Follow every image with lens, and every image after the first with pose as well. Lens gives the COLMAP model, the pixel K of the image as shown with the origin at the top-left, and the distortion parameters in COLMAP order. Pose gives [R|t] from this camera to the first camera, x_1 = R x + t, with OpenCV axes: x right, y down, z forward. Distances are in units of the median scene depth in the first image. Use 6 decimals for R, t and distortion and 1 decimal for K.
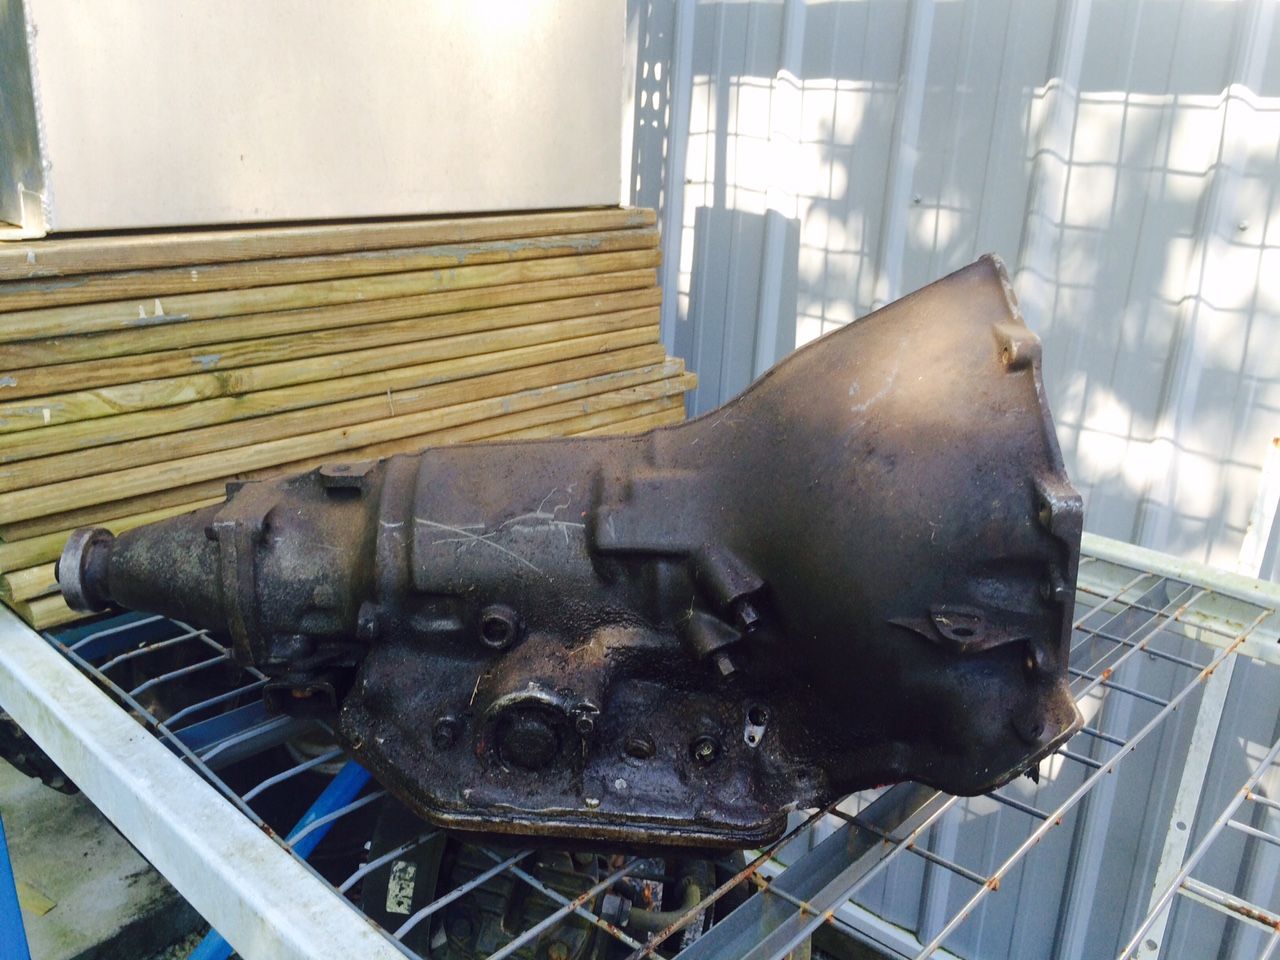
lens RADIAL K [[1107.3, 0, 651.3], [0, 1107.3, 485.5], [0, 0, 1]] dist [0.076081, -0.092023]
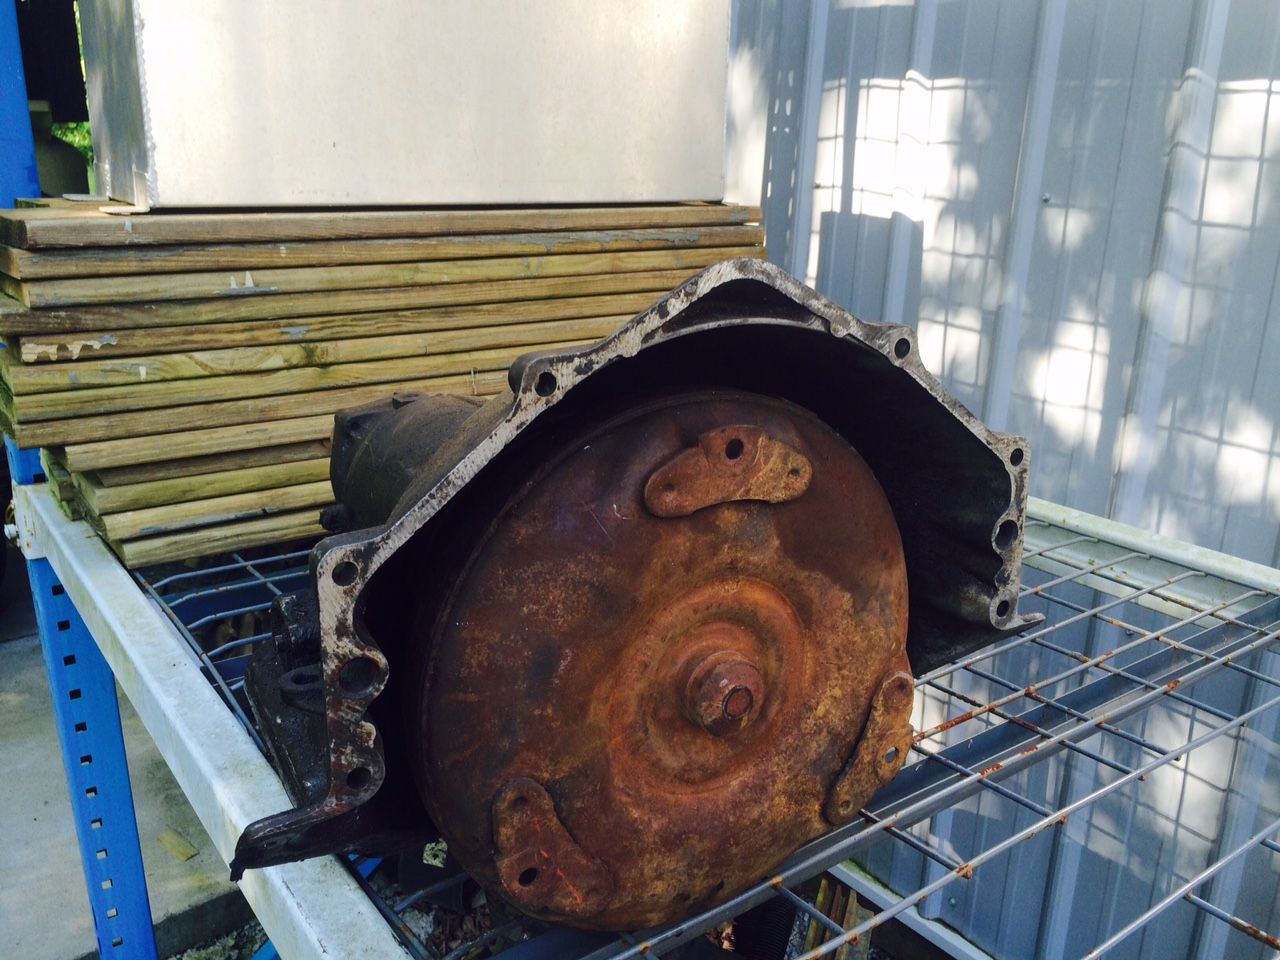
lens RADIAL K [[1107.3, 0, 690.4], [0, 1107.3, 492.9], [0, 0, 1]] dist [0.076081, -0.092023]
pose [[0.982946, 0.041203, -0.179221, 0.160431], [-0.047380, 0.998417, -0.030323, 0.052814], [0.177688, 0.038298, 0.983341, 0.013006]]
